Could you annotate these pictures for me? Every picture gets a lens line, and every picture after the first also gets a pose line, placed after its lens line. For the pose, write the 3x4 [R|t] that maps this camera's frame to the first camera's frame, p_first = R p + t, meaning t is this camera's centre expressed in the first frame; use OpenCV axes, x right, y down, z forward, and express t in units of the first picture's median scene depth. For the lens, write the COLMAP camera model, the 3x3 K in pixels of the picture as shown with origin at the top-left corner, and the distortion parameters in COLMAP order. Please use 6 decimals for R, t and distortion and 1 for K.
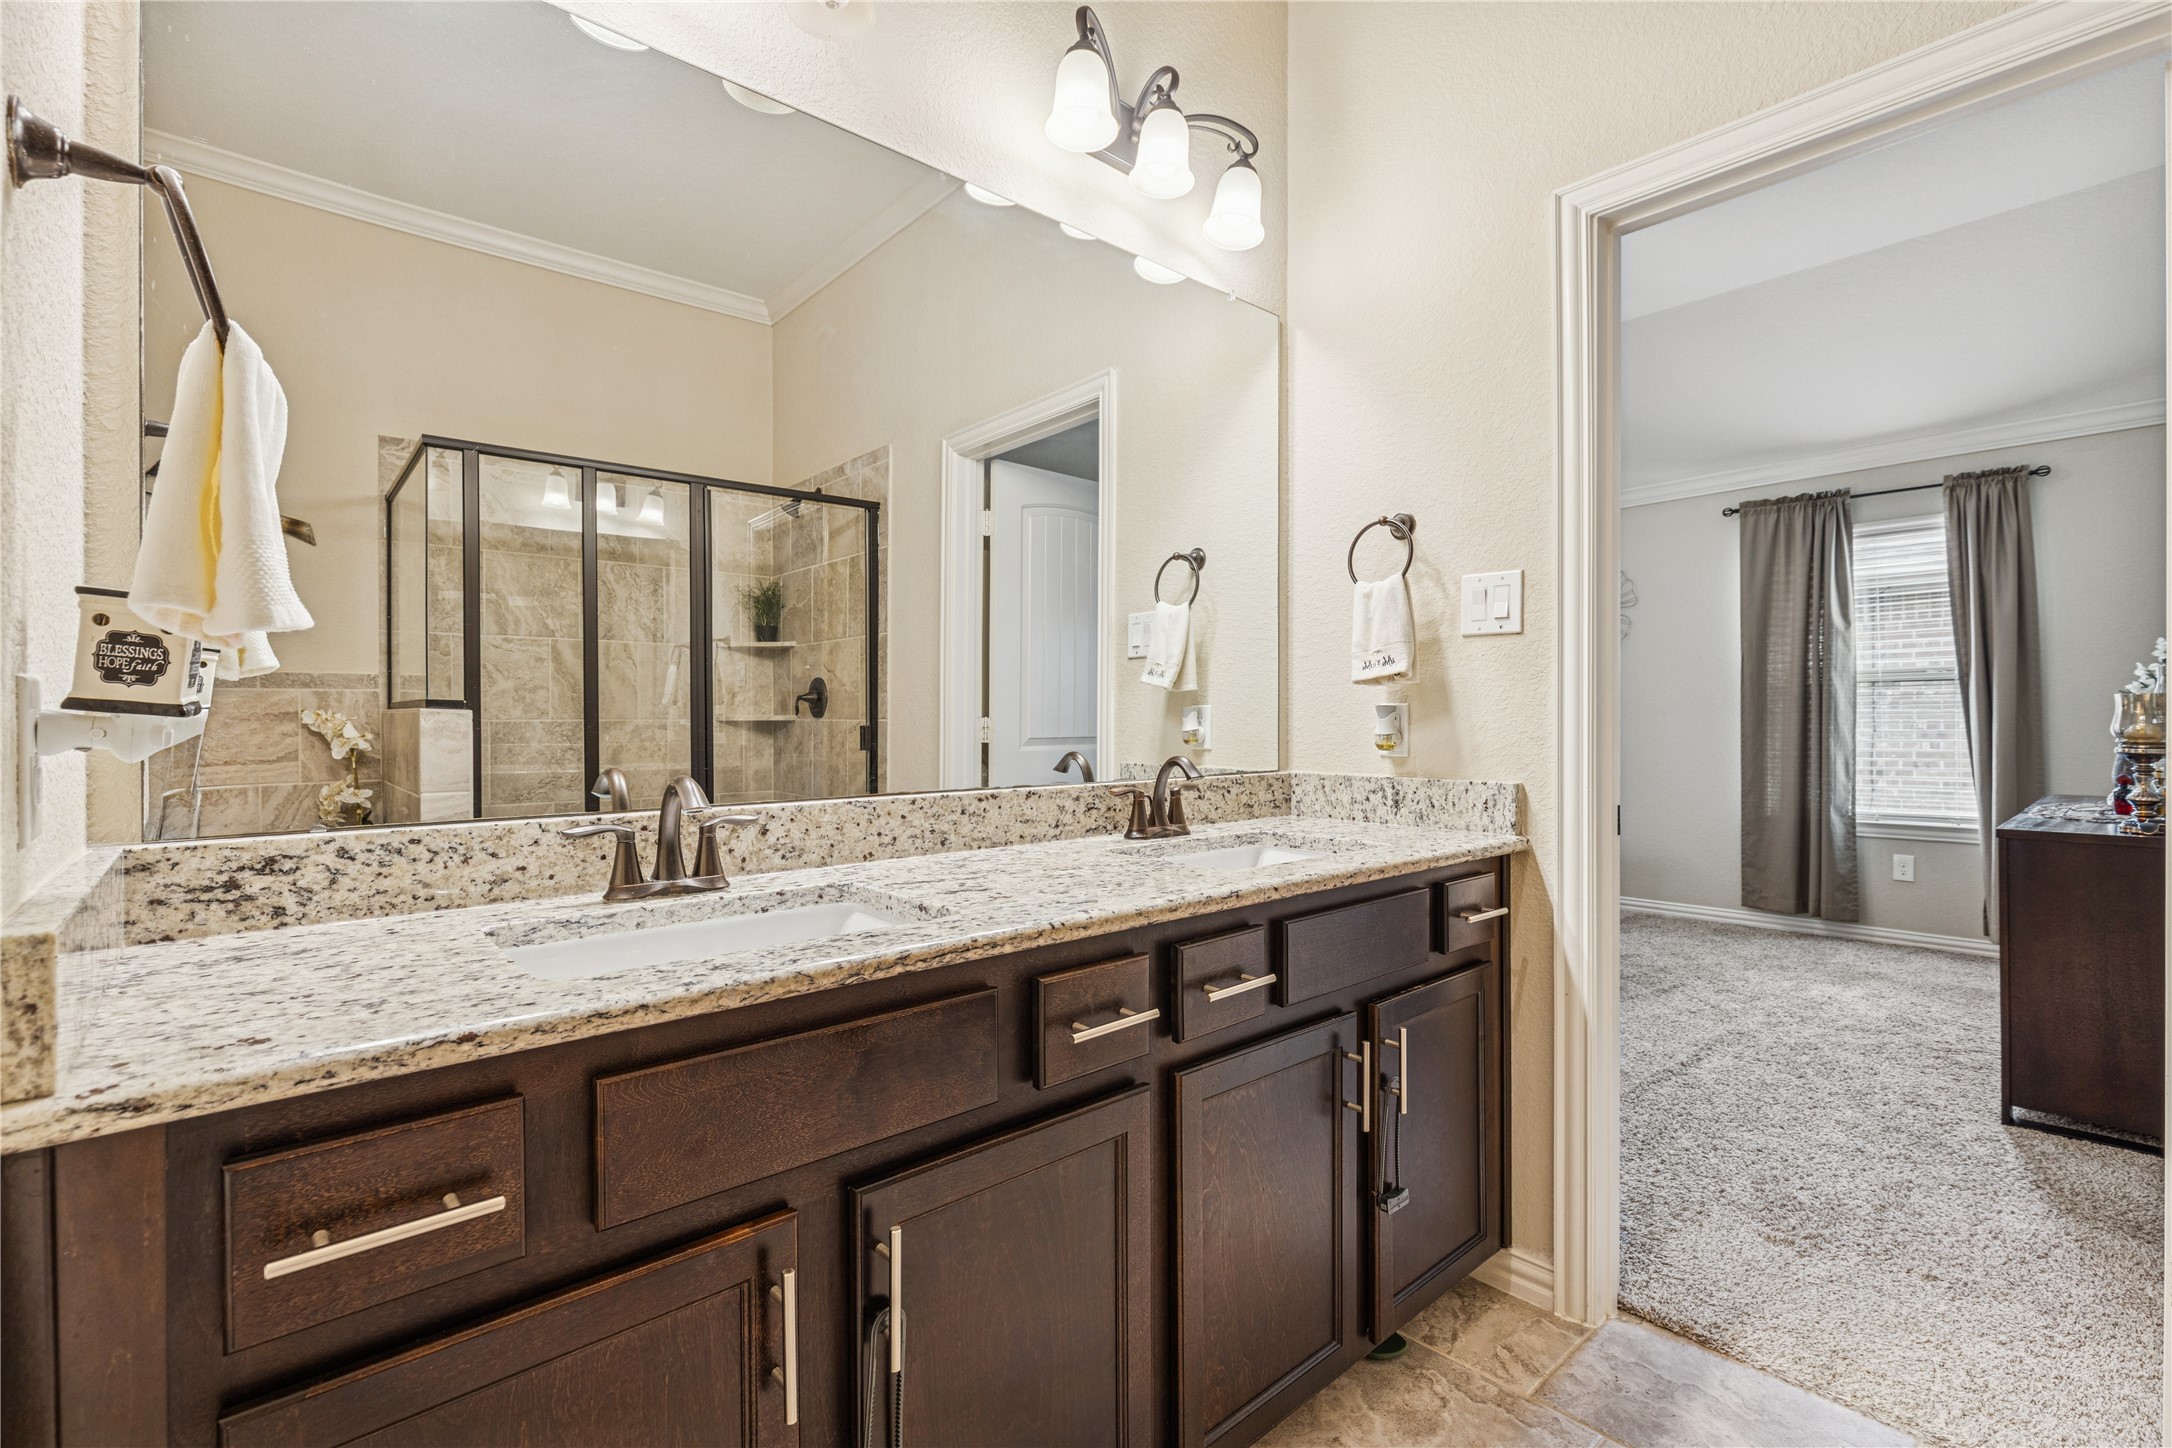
lens RADIAL K [[983.3, 0, 1086.0], [0, 983.3, 724.0], [0, 0, 1]] dist [0.009208, 0.000210]
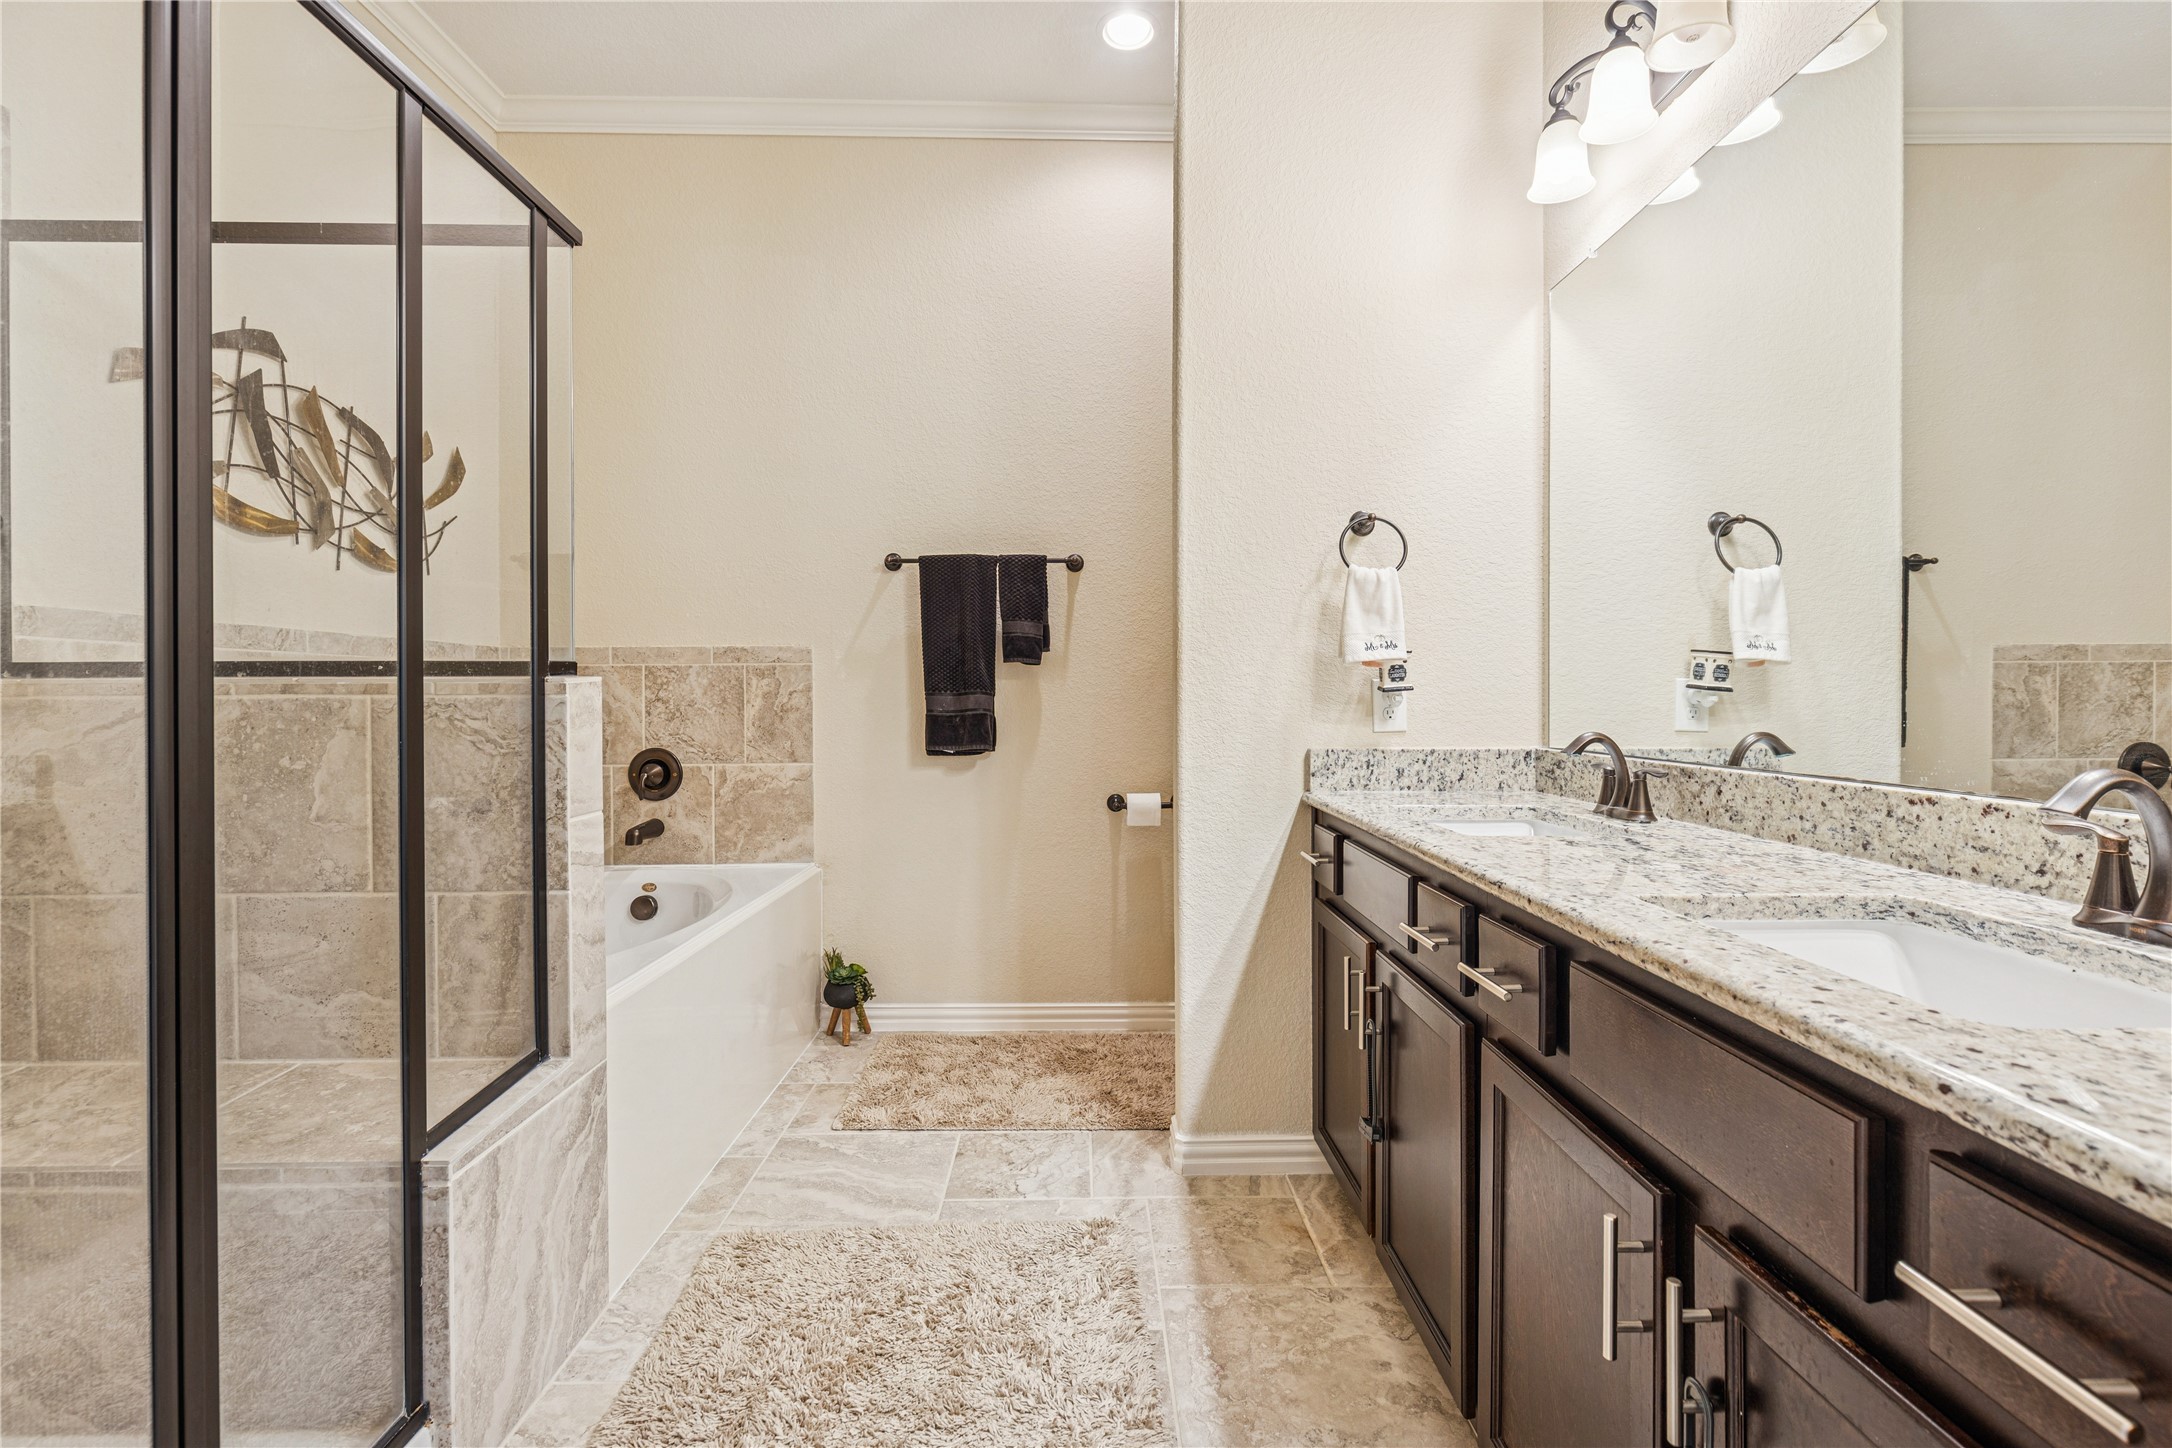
lens RADIAL K [[963.9, 0, 1085.7], [0, 963.9, 713.3], [0, 0, 1]] dist [0.002292, -0.000044]
pose [[-0.660303, 0.018271, -0.750777, 0.704858], [0.000559, 0.999716, 0.023838, -0.005683], [0.750999, 0.015321, -0.660125, 0.848033]]
